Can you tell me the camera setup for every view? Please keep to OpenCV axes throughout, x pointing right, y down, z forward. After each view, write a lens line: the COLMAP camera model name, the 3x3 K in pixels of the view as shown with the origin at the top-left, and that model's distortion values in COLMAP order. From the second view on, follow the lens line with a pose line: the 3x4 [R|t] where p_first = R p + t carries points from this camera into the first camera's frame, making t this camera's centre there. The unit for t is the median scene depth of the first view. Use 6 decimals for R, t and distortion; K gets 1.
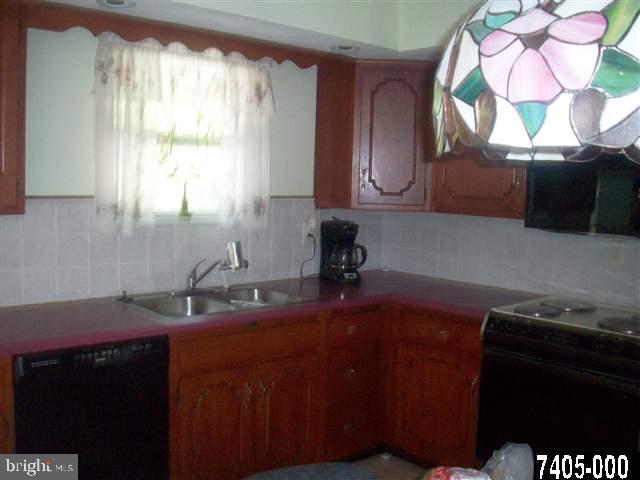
lens RADIAL K [[692.7, 0, 320.0], [0, 692.7, 240.0], [0, 0, 1]] dist [-0.123465, -0.003792]
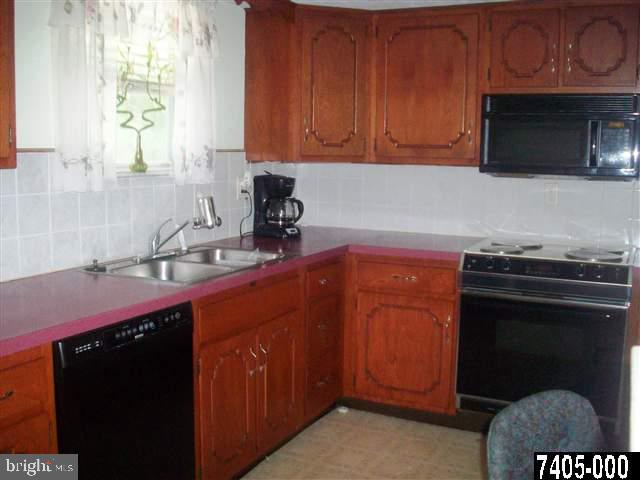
lens RADIAL K [[692.7, 0, 320.0], [0, 692.7, 240.0], [0, 0, 1]] dist [-0.123465, -0.003792]
pose [[0.929185, -0.062487, 0.364295, -0.311839], [0.045723, 0.997468, 0.054470, 0.015447], [-0.366776, -0.033956, 0.929689, 0.097285]]
